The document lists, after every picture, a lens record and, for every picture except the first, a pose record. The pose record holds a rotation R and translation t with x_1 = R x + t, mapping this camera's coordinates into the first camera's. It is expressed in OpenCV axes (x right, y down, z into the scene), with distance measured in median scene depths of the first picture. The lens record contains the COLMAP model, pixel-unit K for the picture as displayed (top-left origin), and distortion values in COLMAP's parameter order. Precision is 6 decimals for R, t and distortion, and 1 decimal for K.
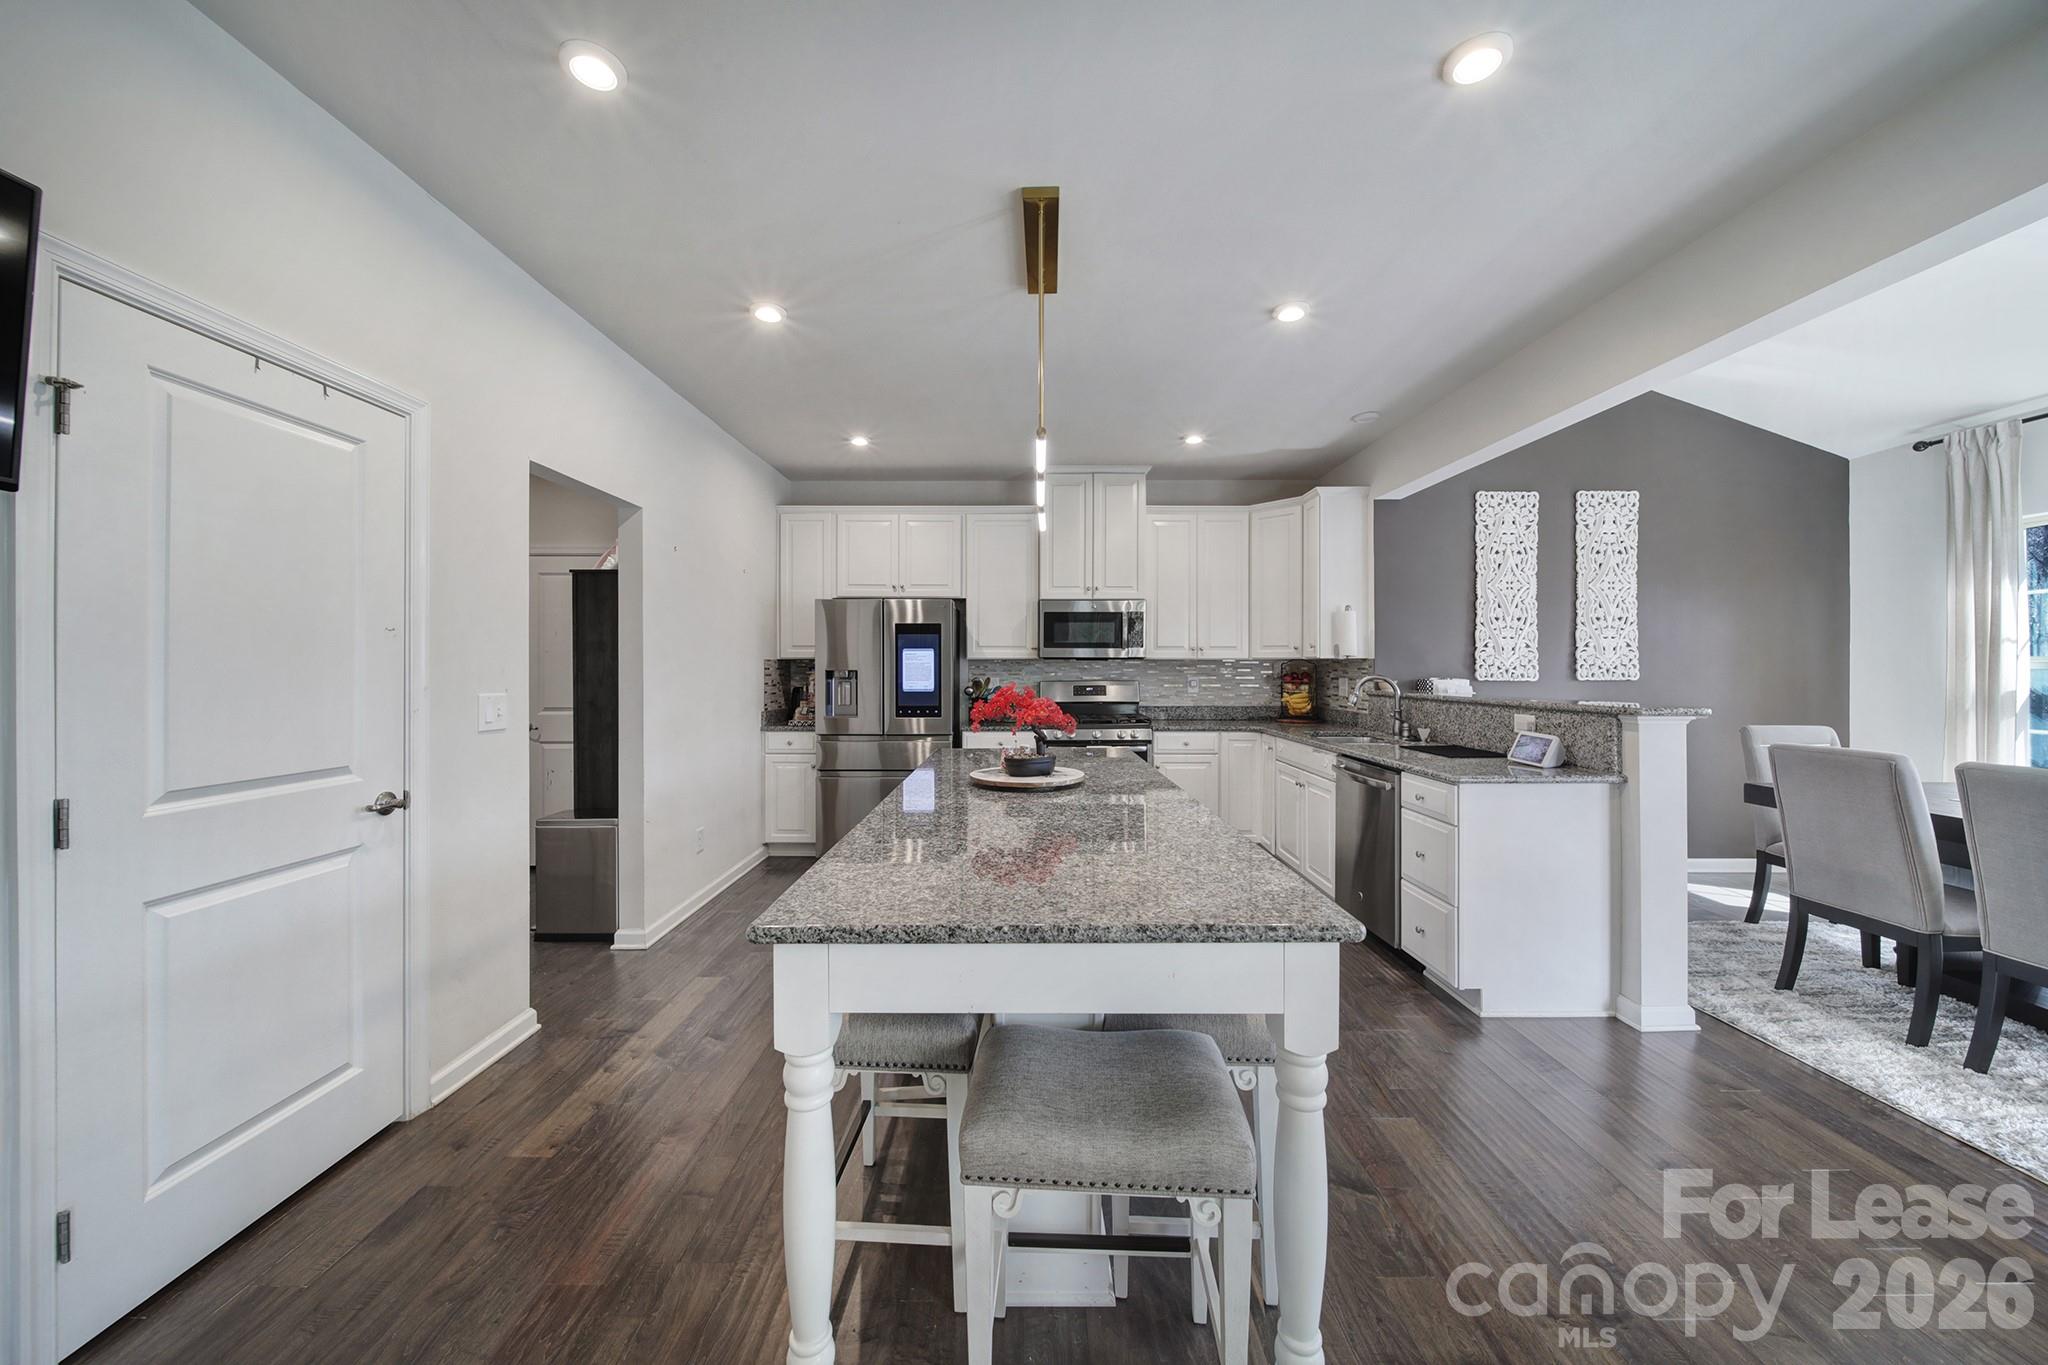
lens RADIAL K [[714.7, 0, 1033.6], [0, 714.7, 673.7], [0, 0, 1]] dist [-0.002959, -0.000604]
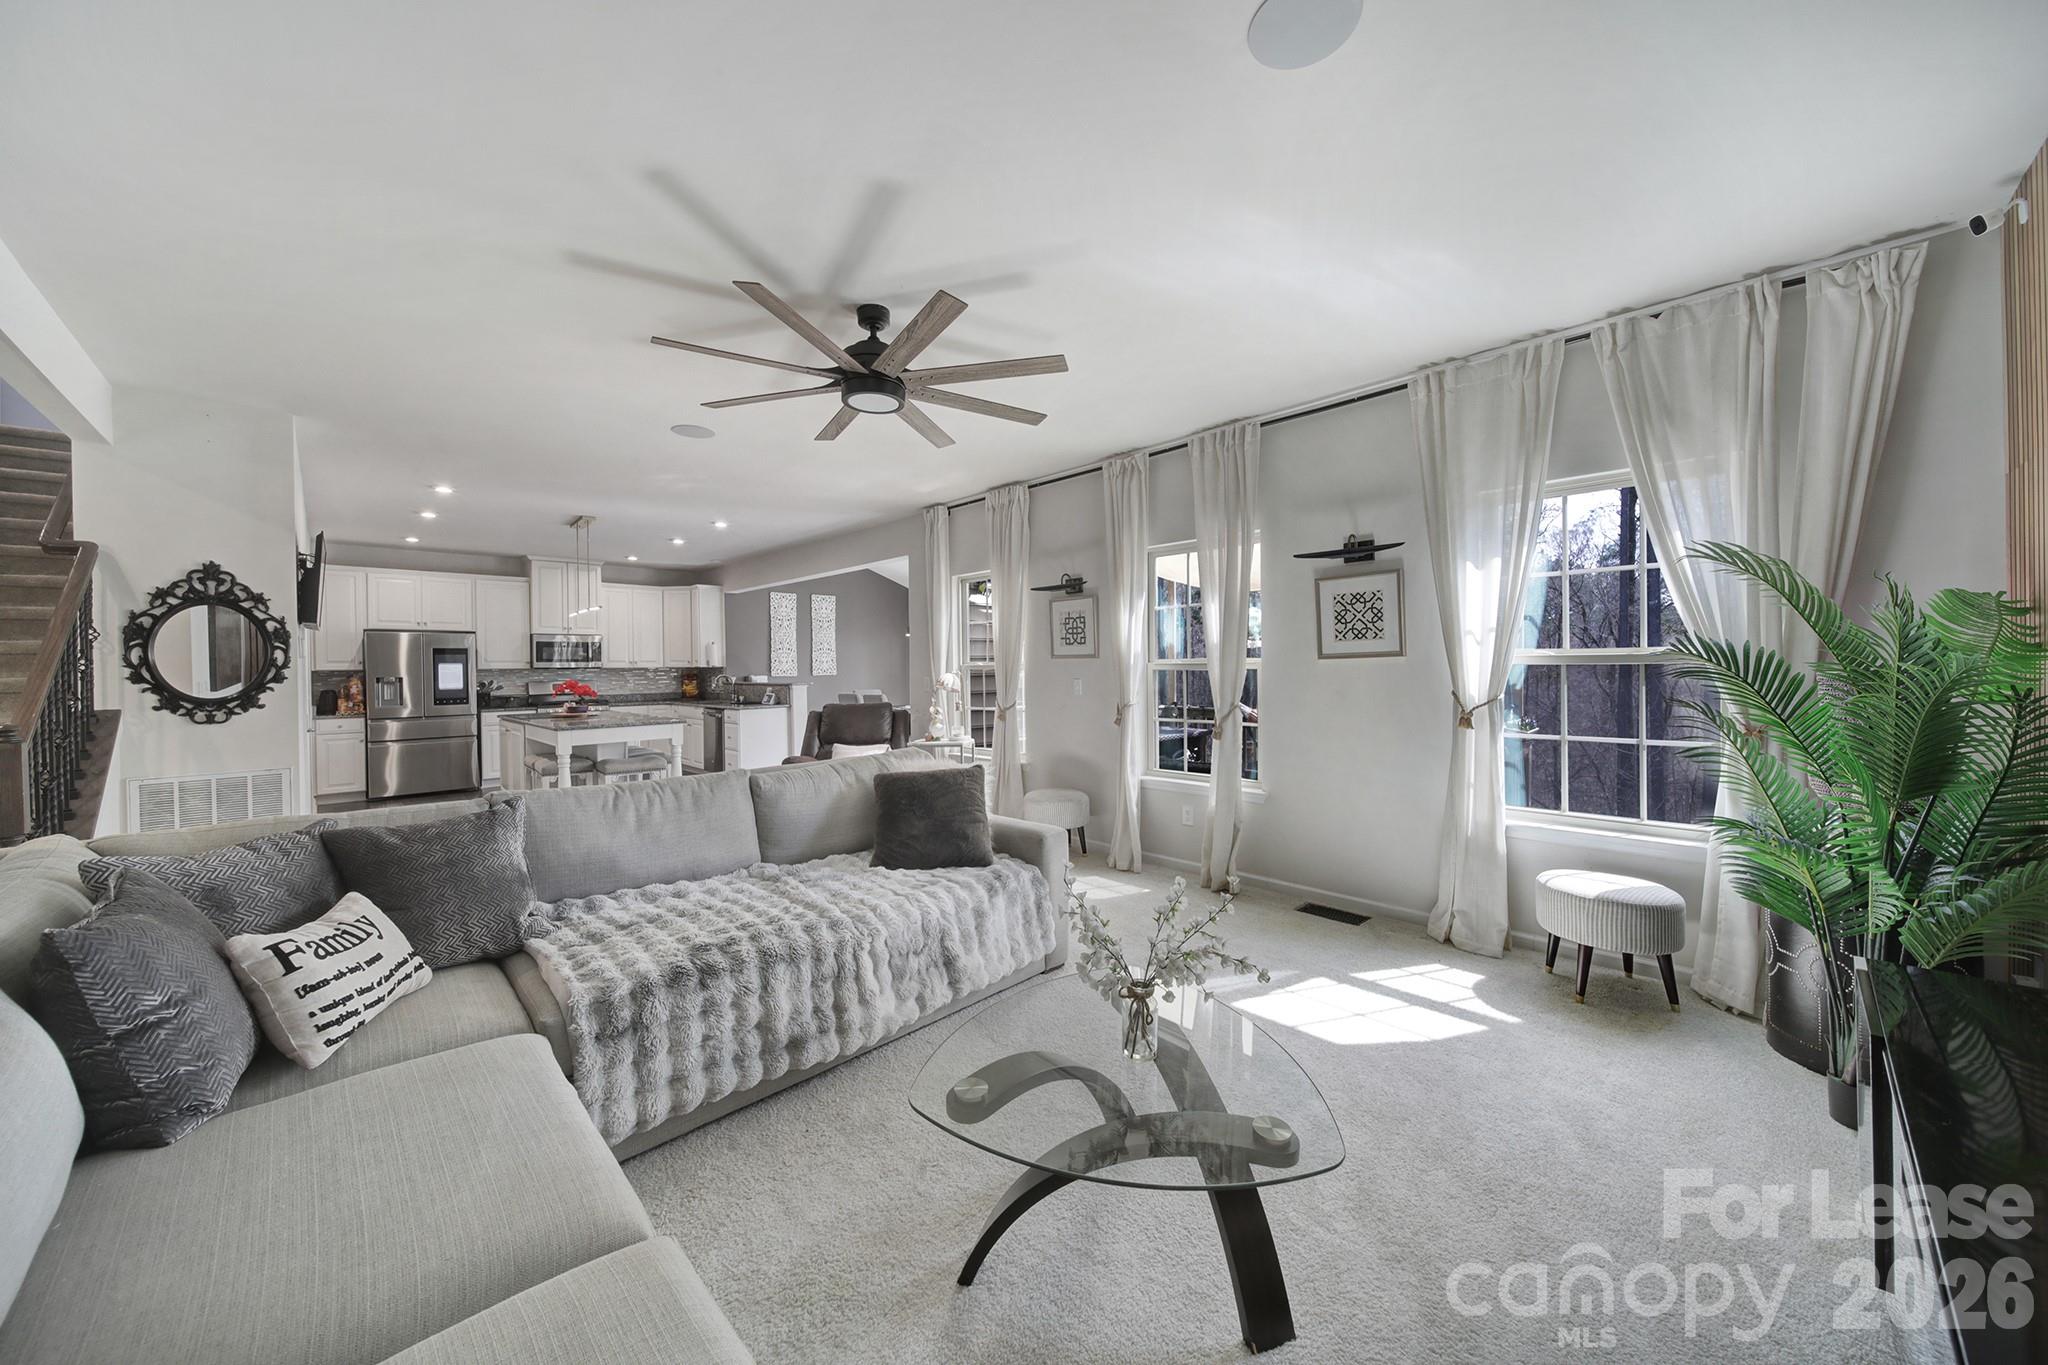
lens RADIAL K [[714.7, 0, 1035.8], [0, 714.7, 663.3], [0, 0, 1]] dist [-0.002959, -0.000604]
pose [[0.713870, -0.008138, 0.700231, -0.353923], [0.021076, 0.999729, -0.009869, 0.009438], [-0.699961, 0.021803, 0.713848, -1.155226]]
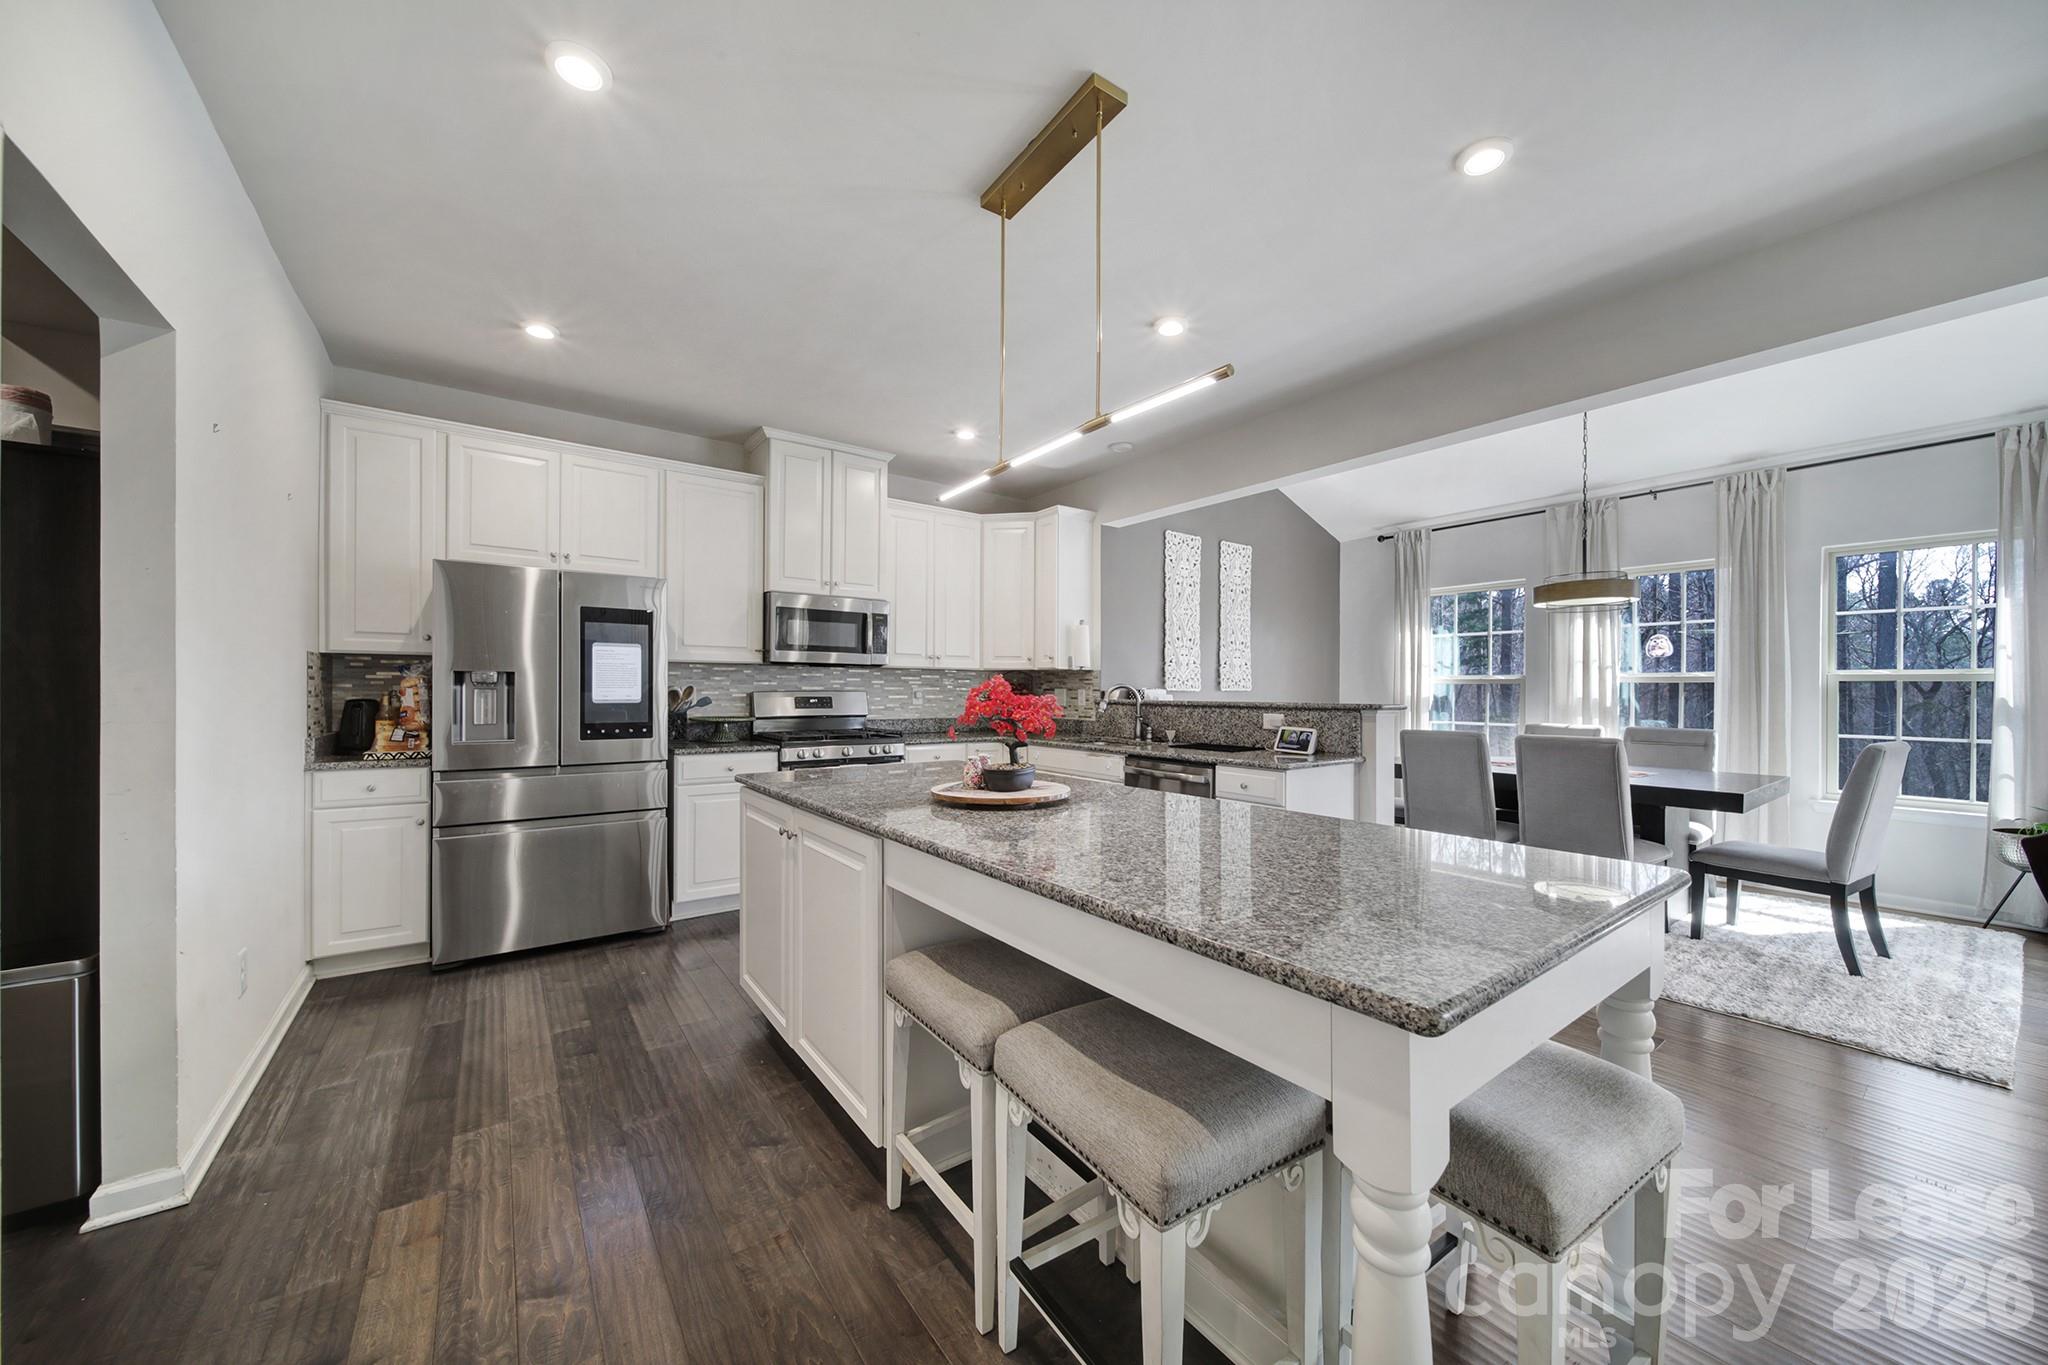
lens RADIAL K [[714.7, 0, 1028.1], [0, 714.7, 695.0], [0, 0, 1]] dist [-0.002959, -0.000604]
pose [[0.808505, -0.000377, 0.588489, -0.251357], [-0.000614, 0.999999, 0.001484, 0.015647], [-0.588489, -0.001561, 0.808504, 0.168384]]
